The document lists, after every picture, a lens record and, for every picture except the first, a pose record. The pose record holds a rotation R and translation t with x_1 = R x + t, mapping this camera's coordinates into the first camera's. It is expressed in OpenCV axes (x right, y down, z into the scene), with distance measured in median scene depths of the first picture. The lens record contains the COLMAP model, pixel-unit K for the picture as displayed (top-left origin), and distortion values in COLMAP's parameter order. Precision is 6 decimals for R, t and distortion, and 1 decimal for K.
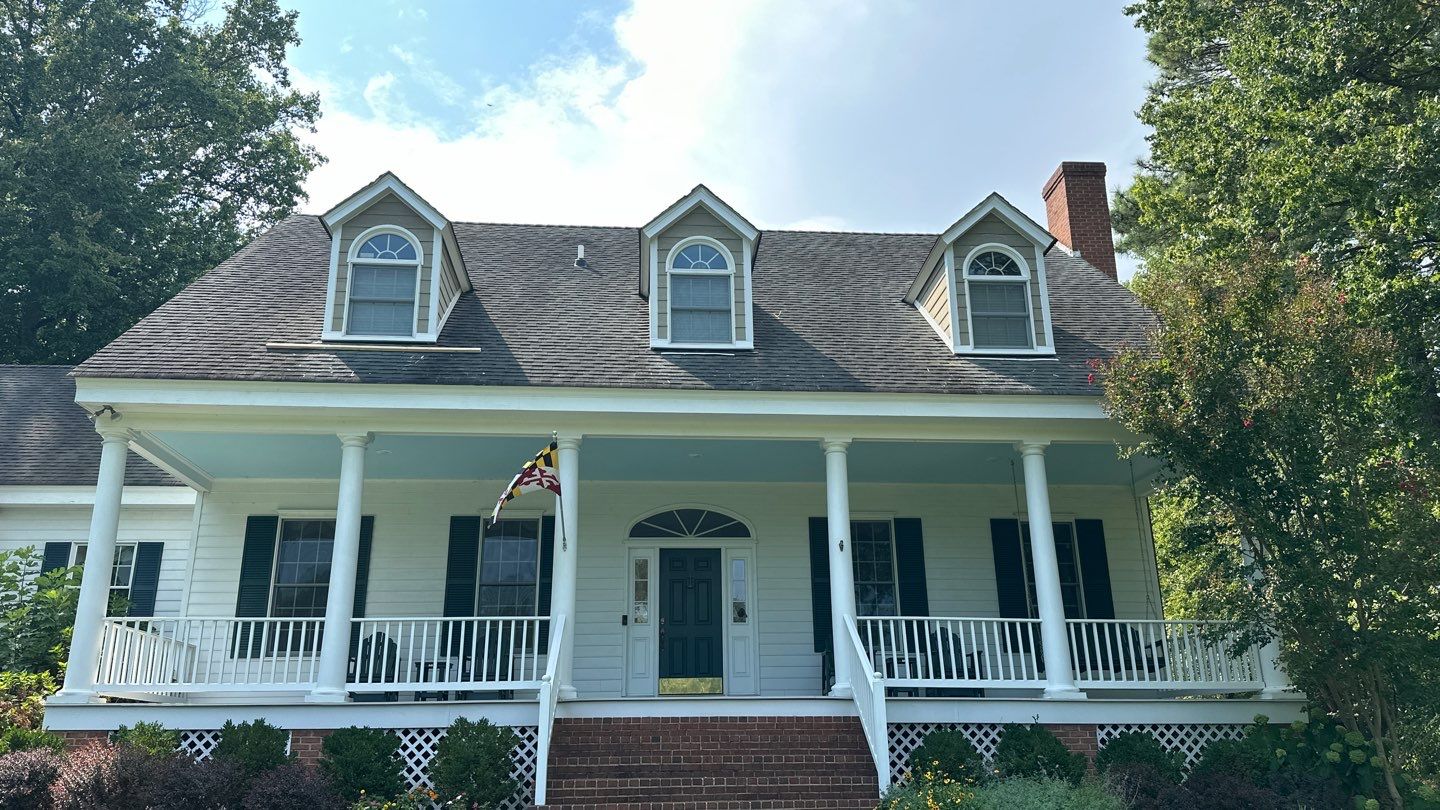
lens RADIAL K [[1077.0, 0, 727.9], [0, 1077.0, 397.2], [0, 0, 1]] dist [0.067739, -0.046708]
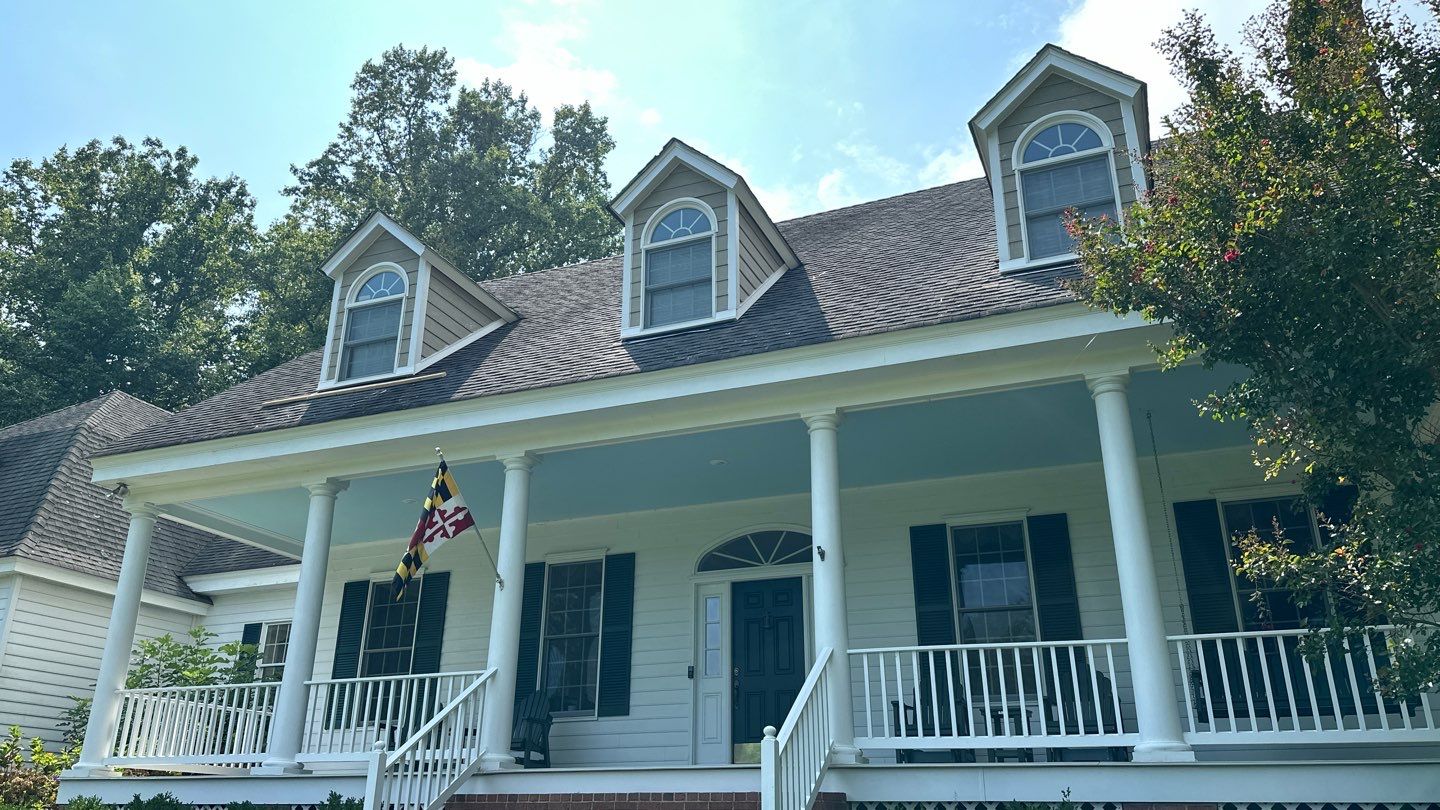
lens RADIAL K [[1079.2, 0, 714.6], [0, 1079.2, 392.1], [0, 0, 1]] dist [0.080398, -0.113759]
pose [[0.890792, -0.157152, -0.426371, 0.332364], [0.129871, 0.987204, -0.092533, 0.078567], [0.435457, 0.027054, 0.899803, 0.270281]]
